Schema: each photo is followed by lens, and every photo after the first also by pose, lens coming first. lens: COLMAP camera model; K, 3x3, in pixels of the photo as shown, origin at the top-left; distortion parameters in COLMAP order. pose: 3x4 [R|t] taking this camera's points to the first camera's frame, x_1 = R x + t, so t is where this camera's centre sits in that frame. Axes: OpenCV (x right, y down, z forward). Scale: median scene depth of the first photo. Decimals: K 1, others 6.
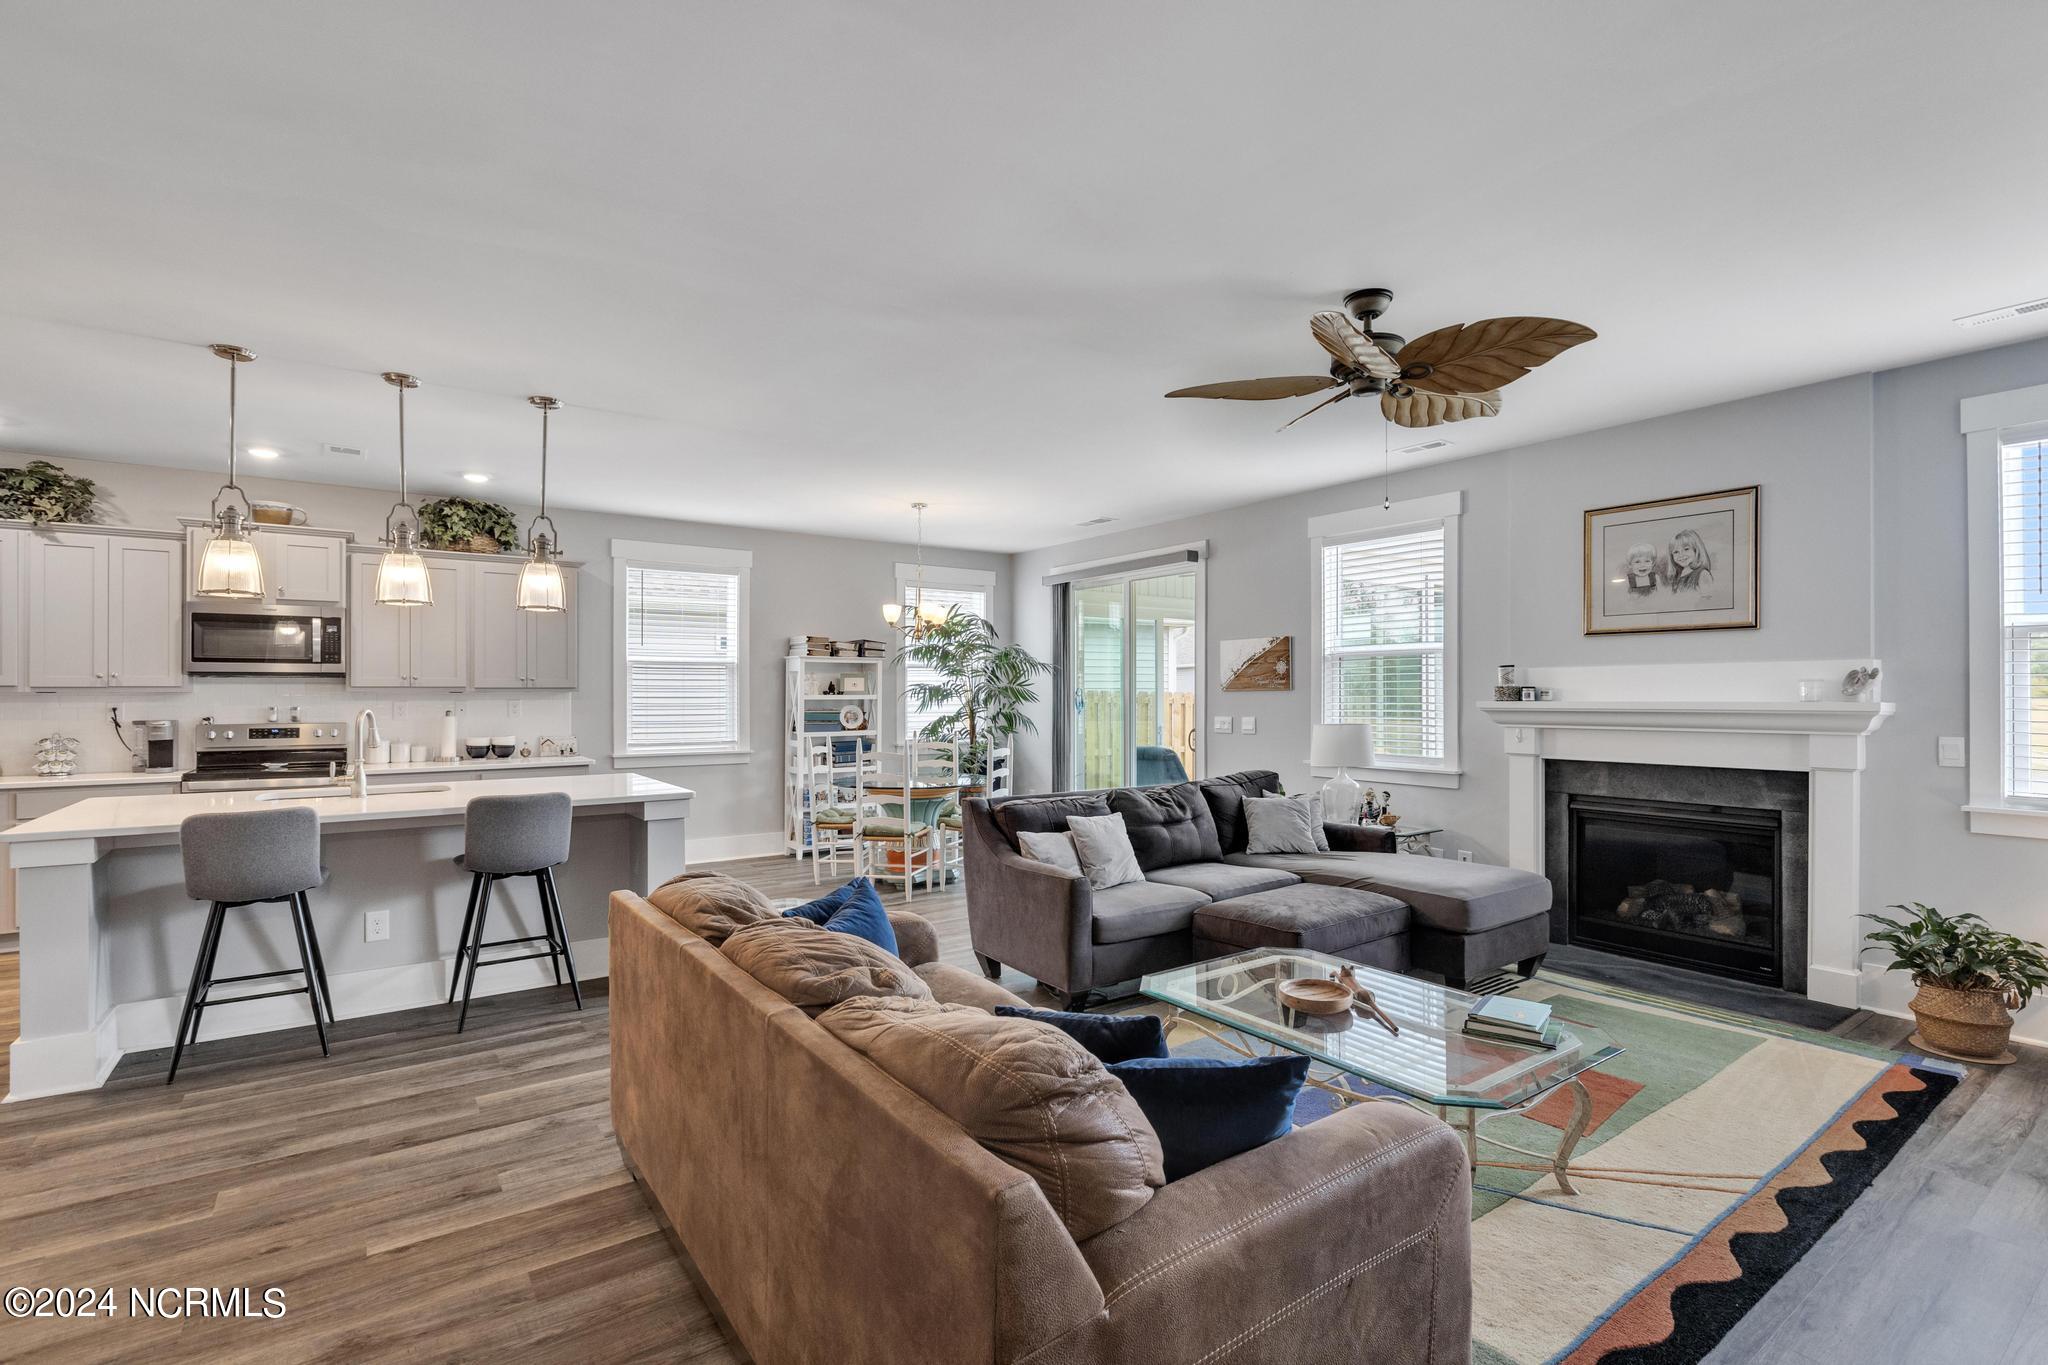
lens RADIAL K [[937.4, 0, 1024.0], [0, 937.4, 682.5], [0, 0, 1]] dist [-0.003896, -0.000285]
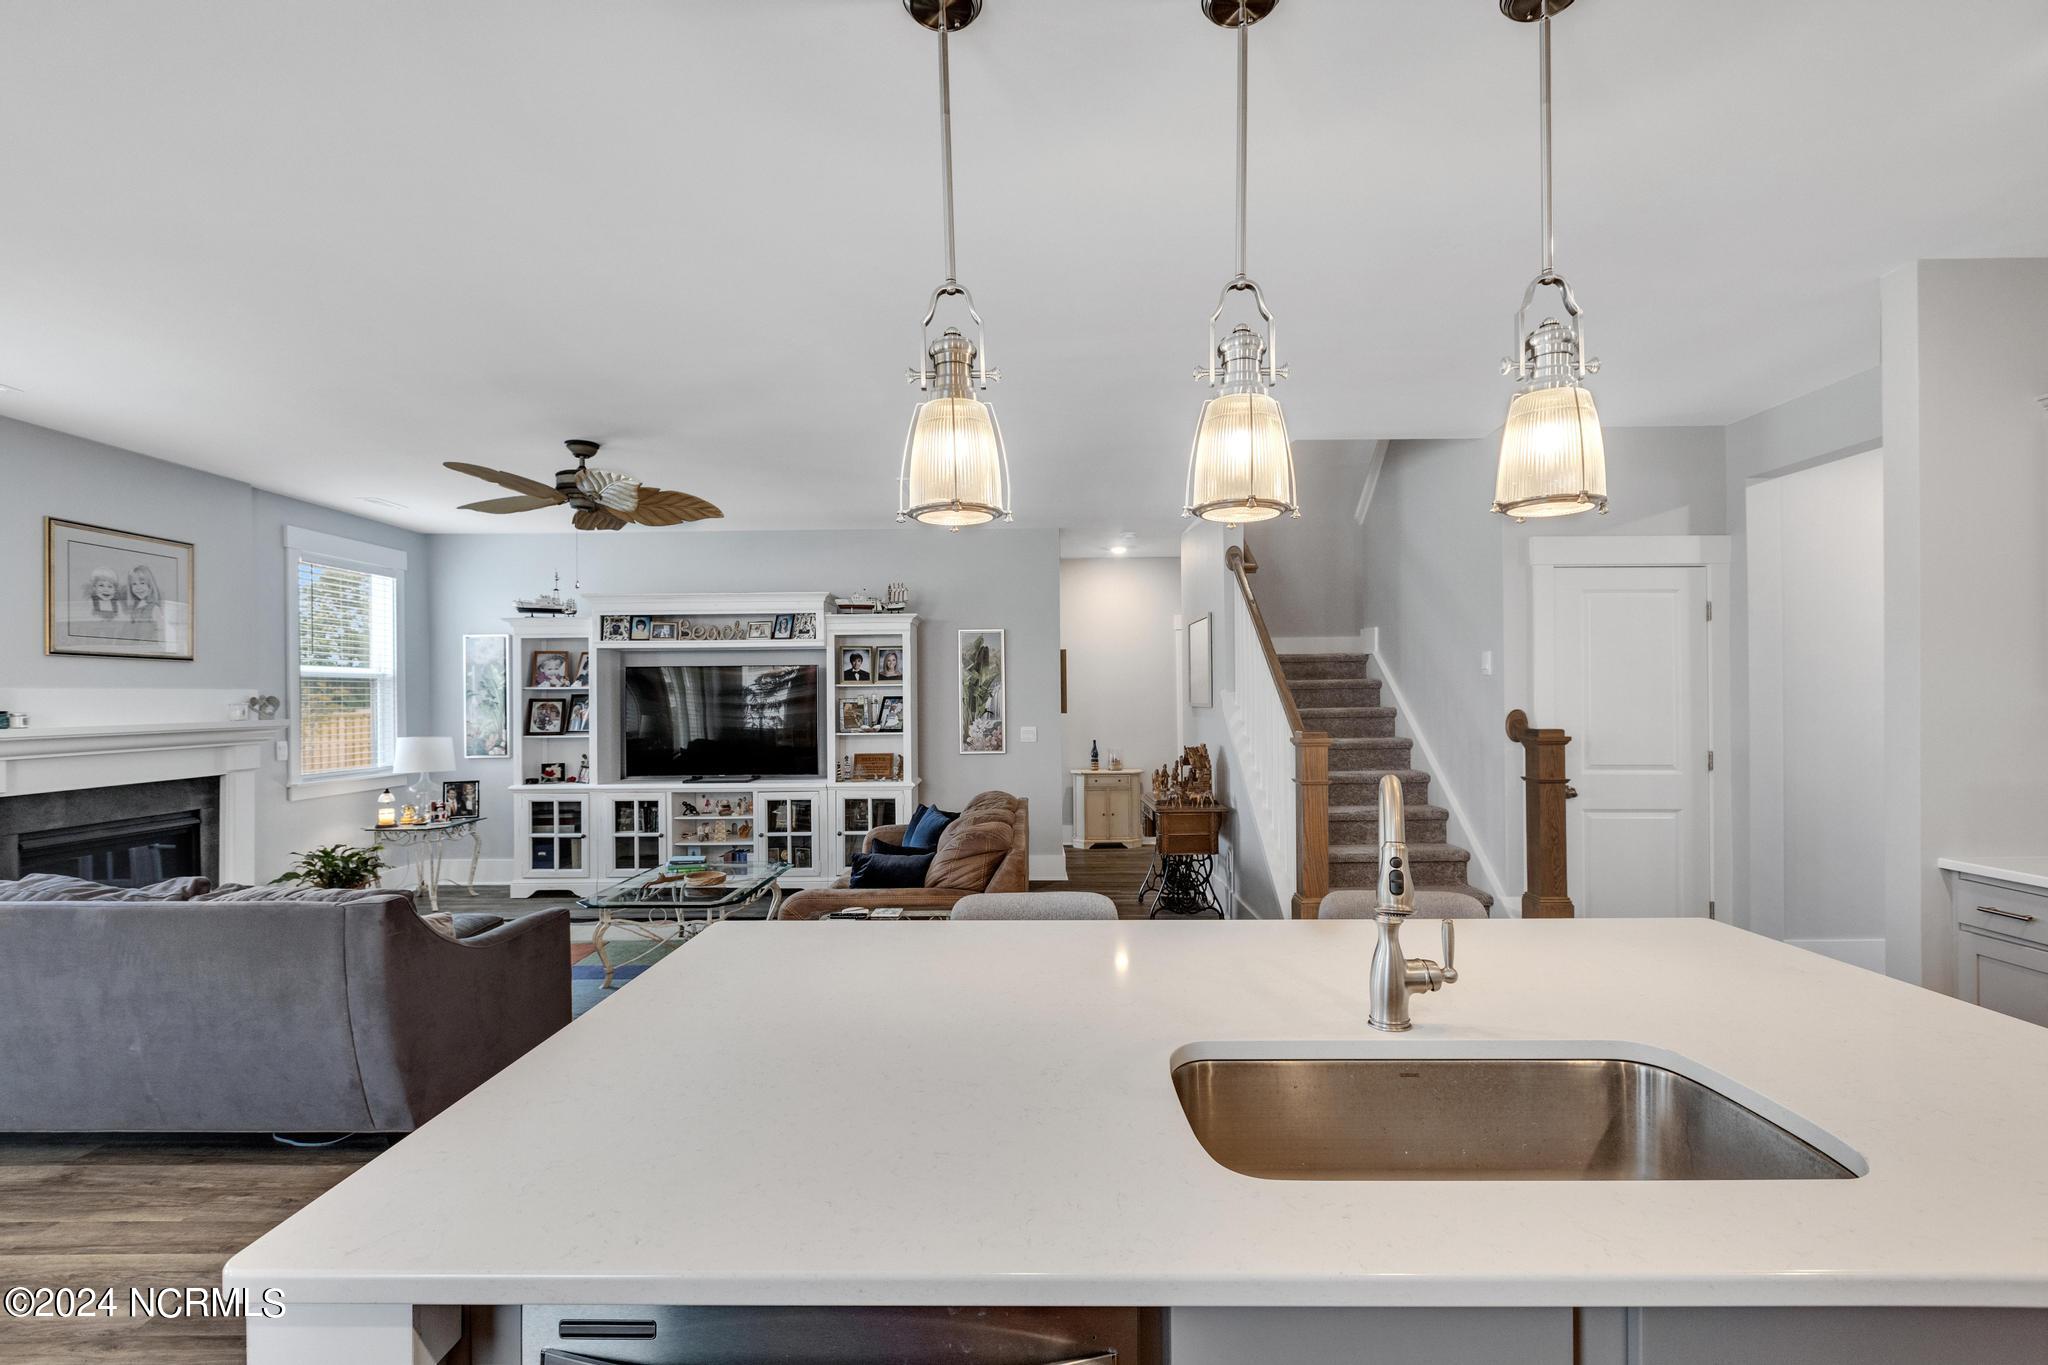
lens RADIAL K [[917.5, 0, 1027.2], [0, 917.5, 685.2], [0, 0, 1]] dist [-0.000605, 0.001182]
pose [[-0.807250, 0.015892, 0.589995, -0.564845], [0.004092, 0.999764, -0.021332, 0.002127], [-0.590195, -0.014806, -0.807125, 0.946274]]
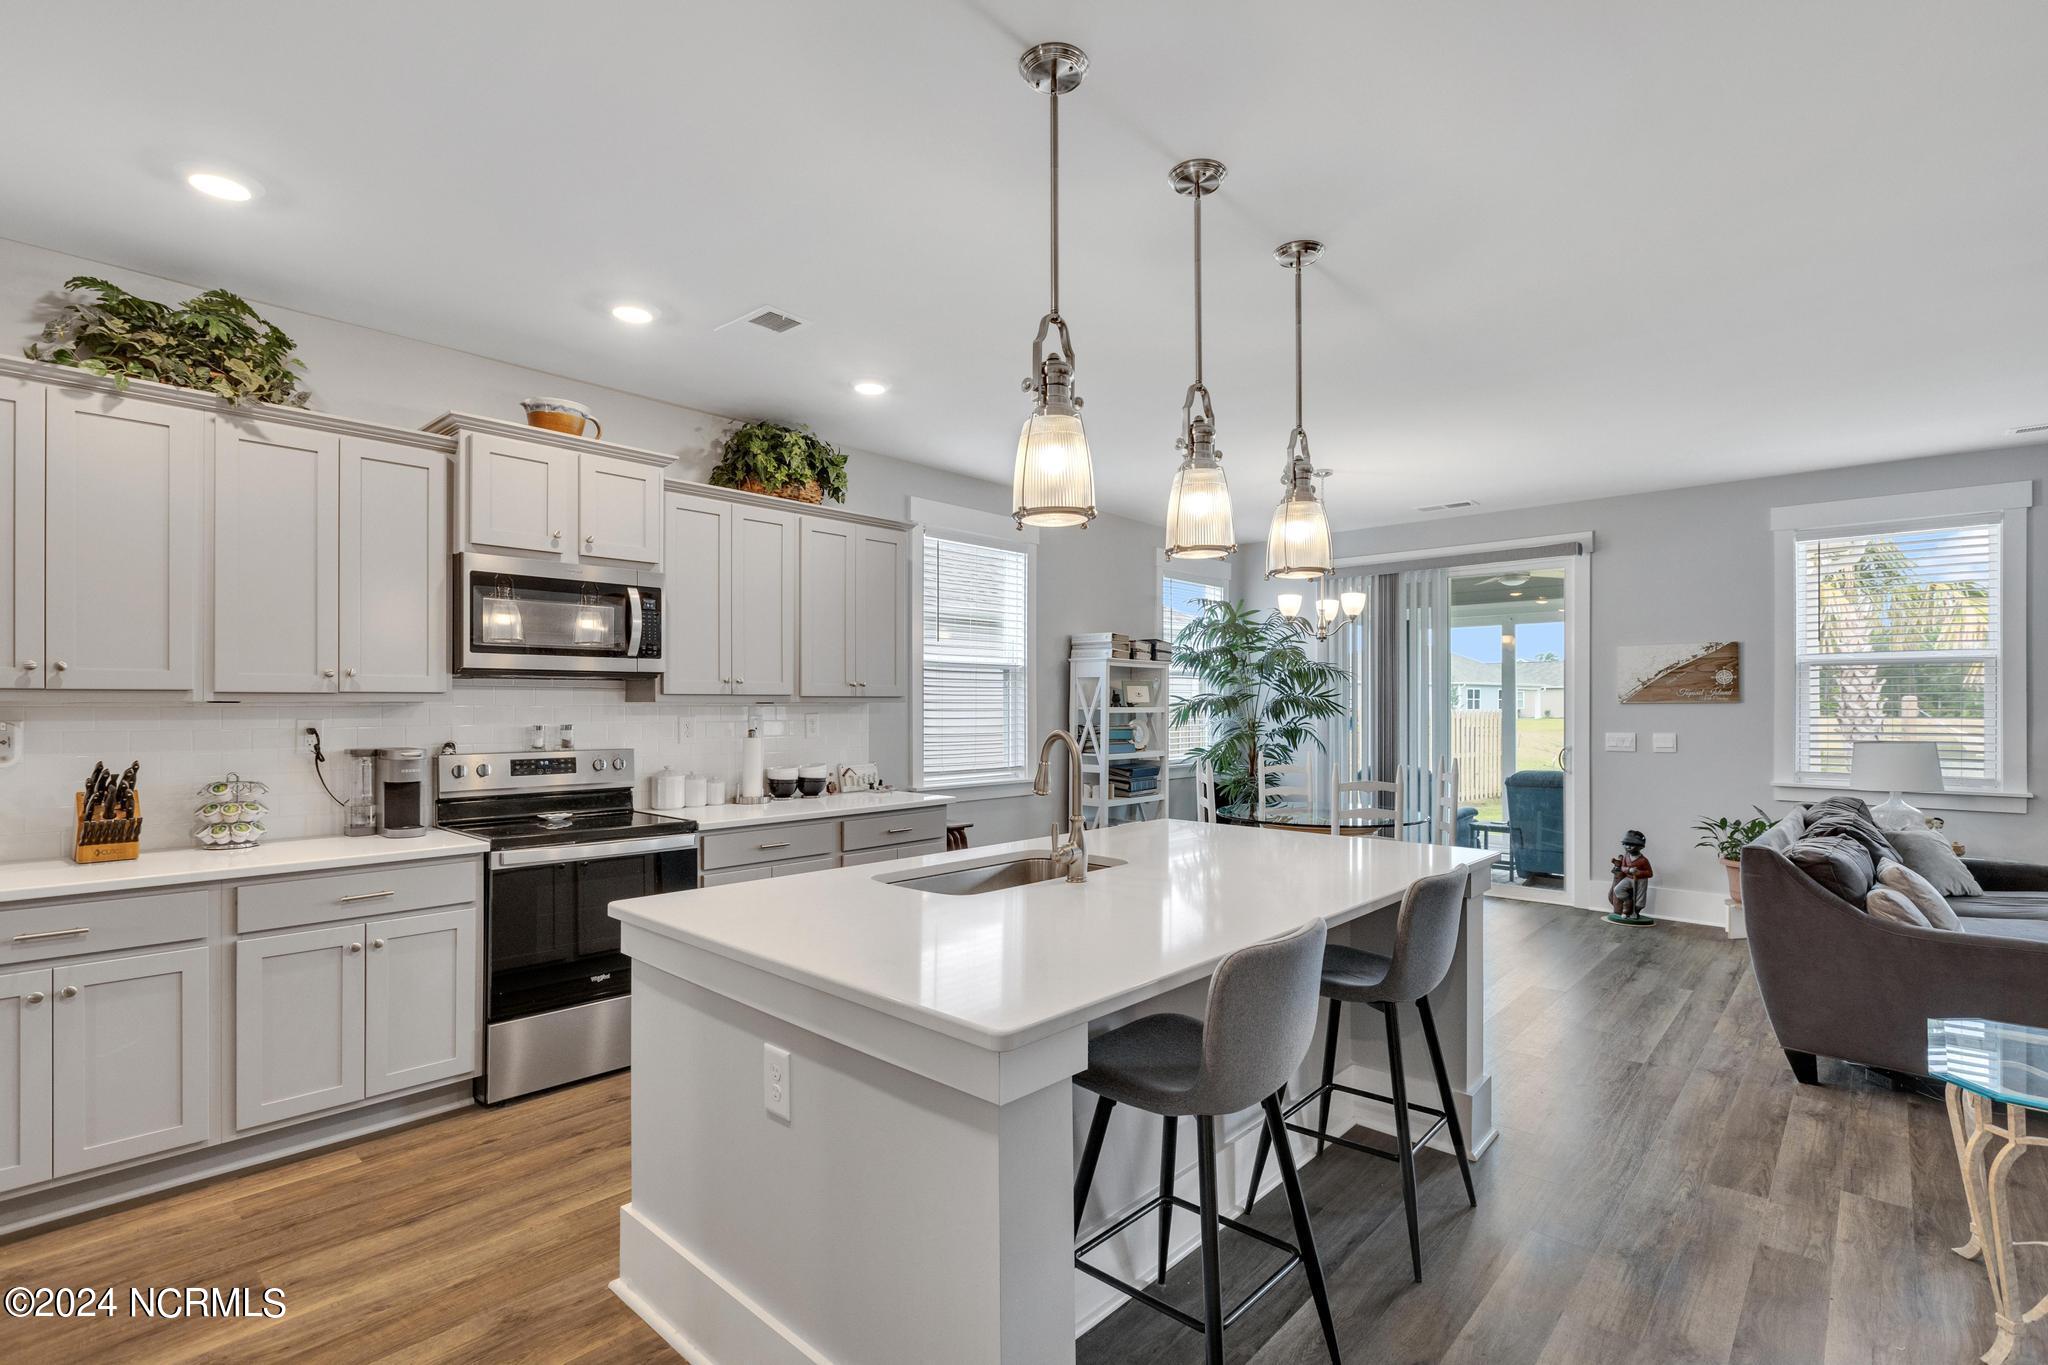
lens RADIAL K [[952.0, 0, 1025.9], [0, 952.0, 698.2], [0, 0, 1]] dist [-0.002318, 0.000128]
pose [[0.976896, 0.003528, 0.213687, -0.613019], [-0.004623, 0.999979, 0.004622, 0.003033], [-0.213666, -0.005503, 0.976891, 0.292006]]
